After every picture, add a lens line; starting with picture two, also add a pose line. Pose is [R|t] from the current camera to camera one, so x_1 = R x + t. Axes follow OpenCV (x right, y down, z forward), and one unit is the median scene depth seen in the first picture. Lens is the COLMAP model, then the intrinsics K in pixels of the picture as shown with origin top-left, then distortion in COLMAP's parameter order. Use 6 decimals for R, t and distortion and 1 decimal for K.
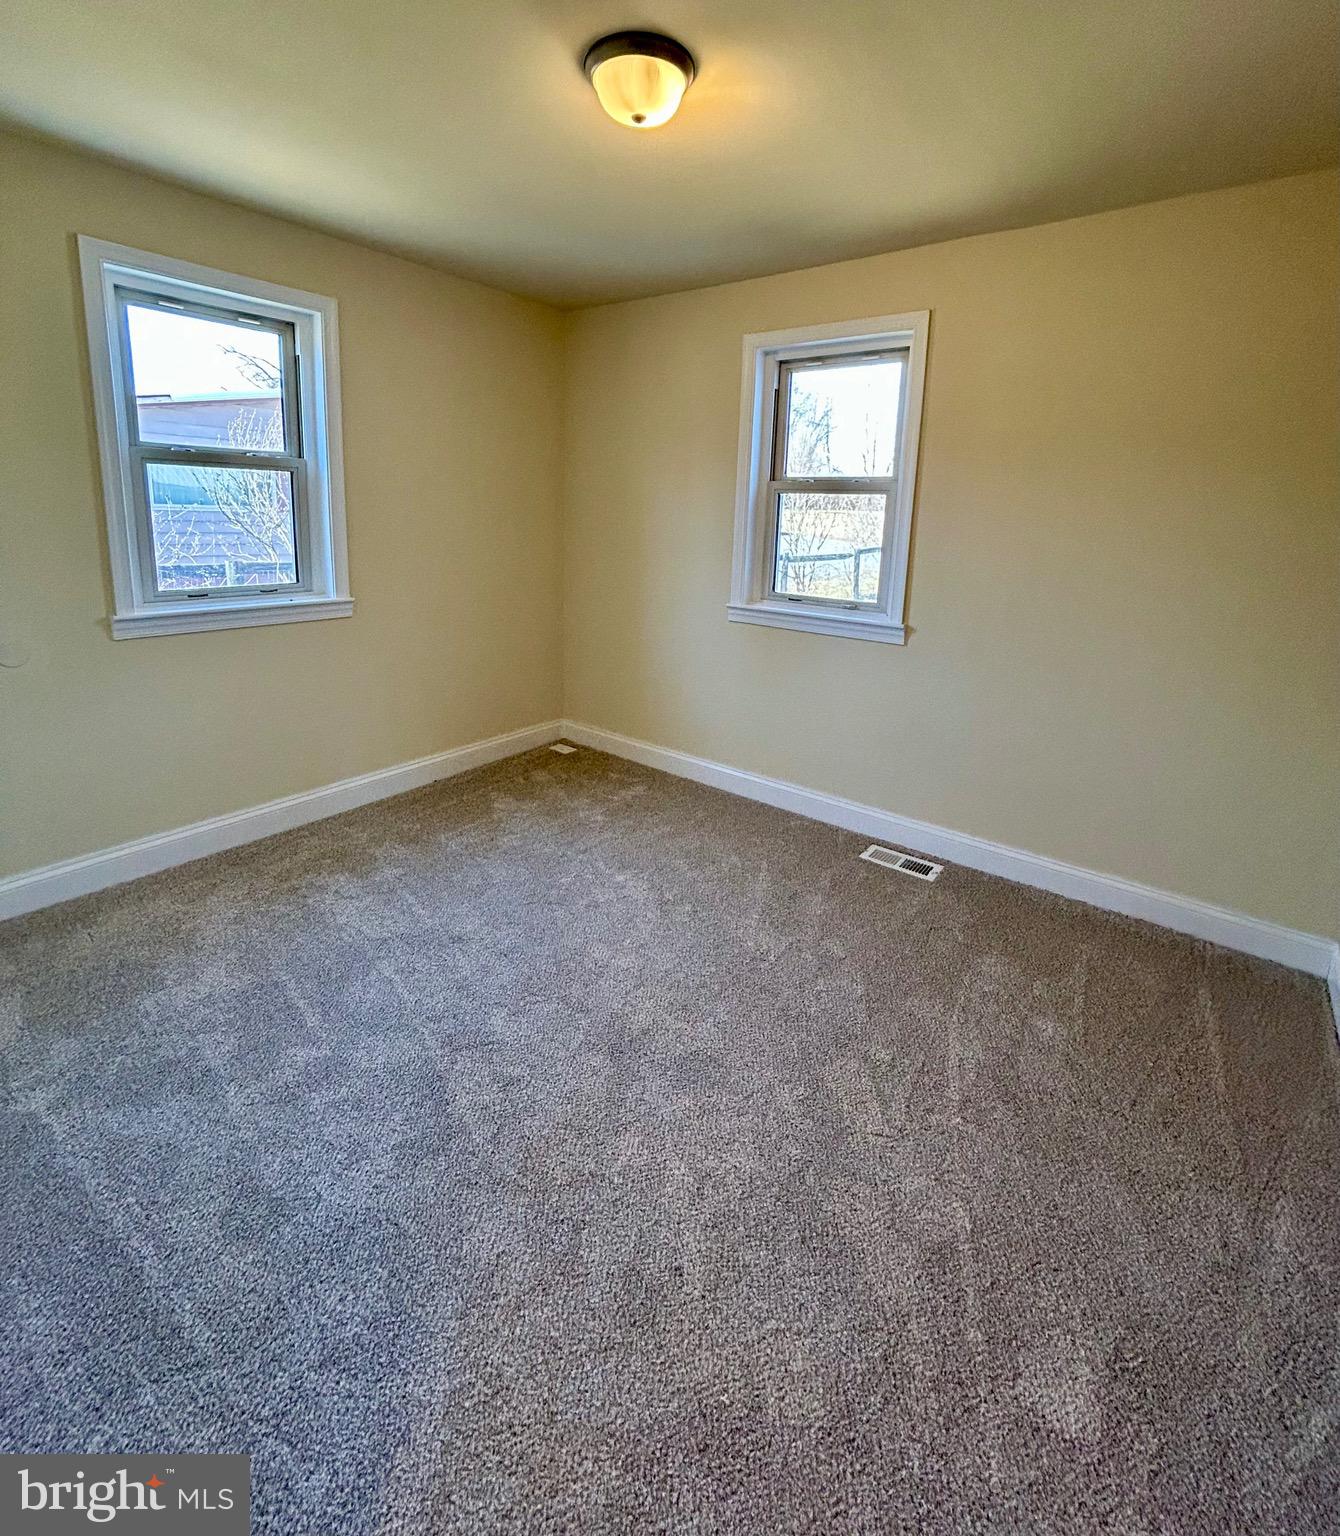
lens RADIAL K [[720.6, 0, 665.8], [0, 720.6, 638.8], [0, 0, 1]] dist [-0.017265, 0.000158]
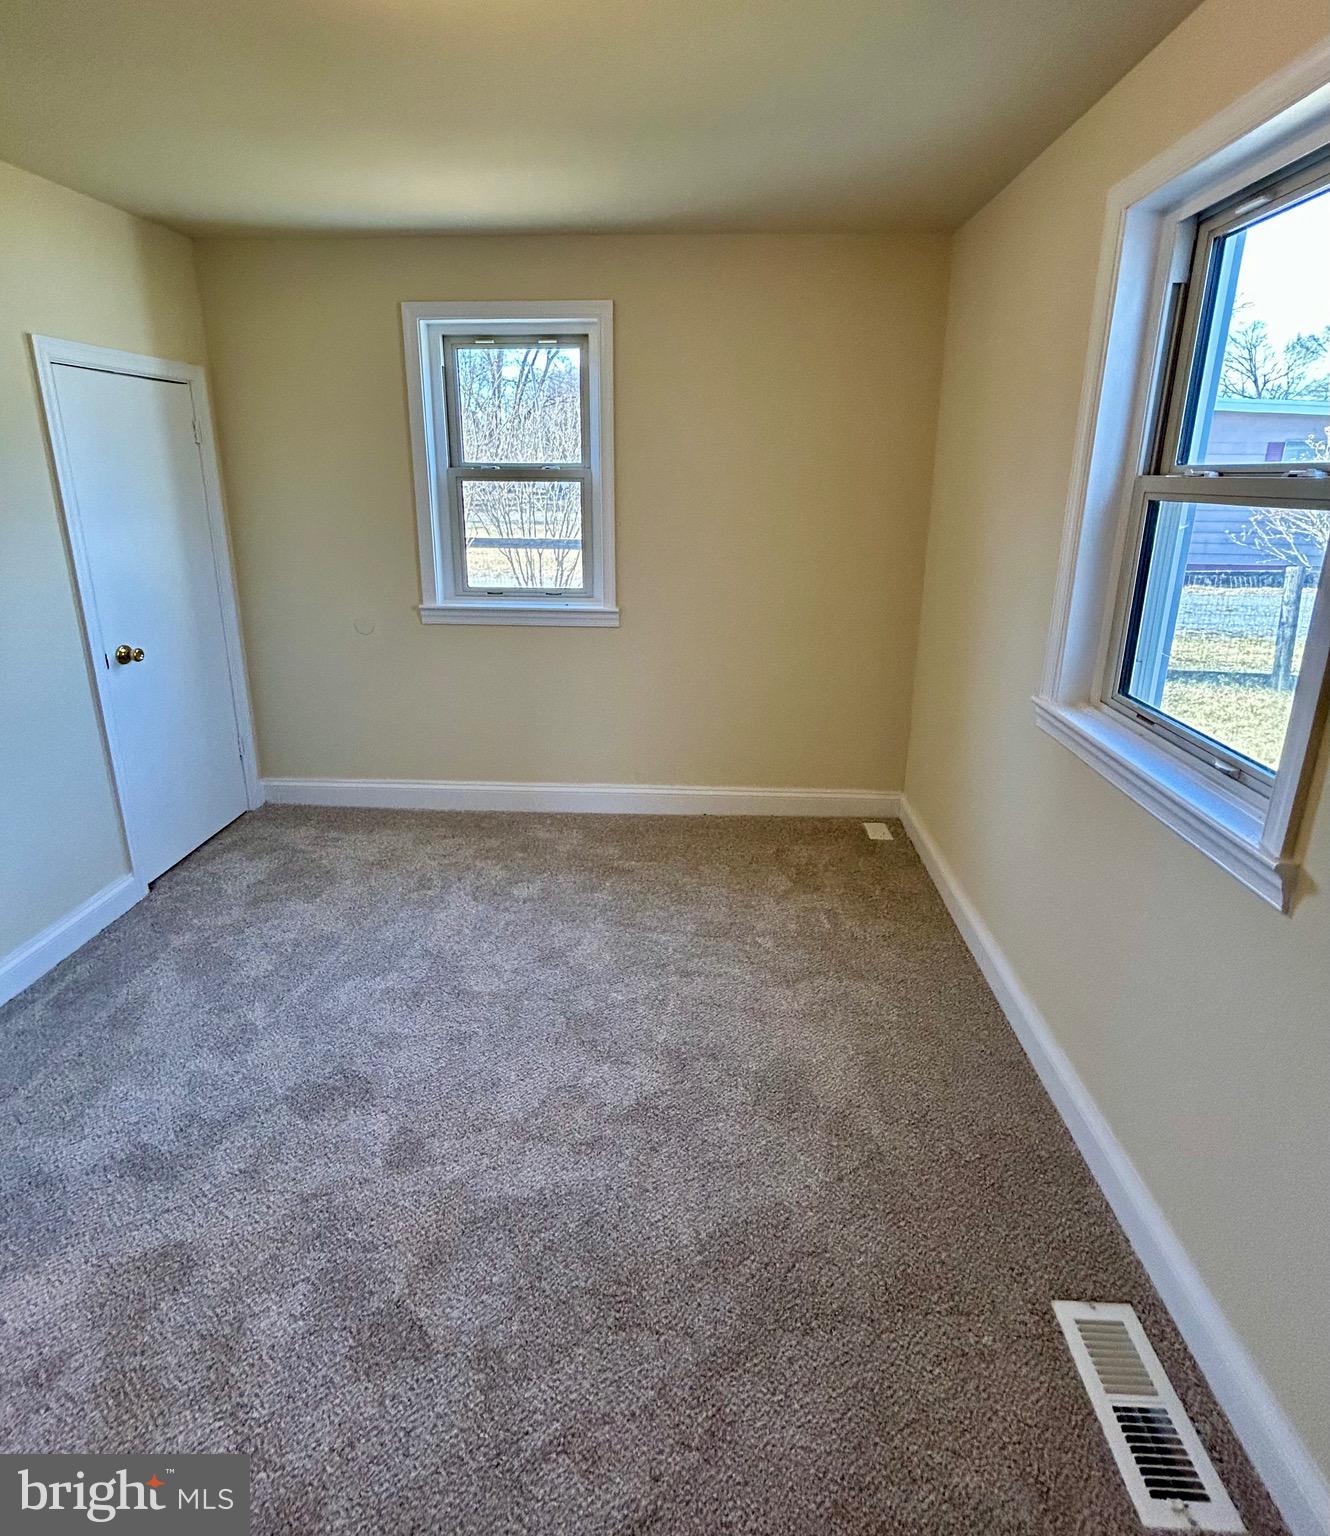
lens RADIAL K [[716.9, 0, 665.7], [0, 716.9, 646.7], [0, 0, 1]] dist [0.000234, -0.000830]
pose [[0.573081, 0.165256, -0.802663, 0.429566], [-0.132316, 0.985265, 0.108380, -0.129637], [0.808746, 0.044095, 0.586503, 0.513956]]
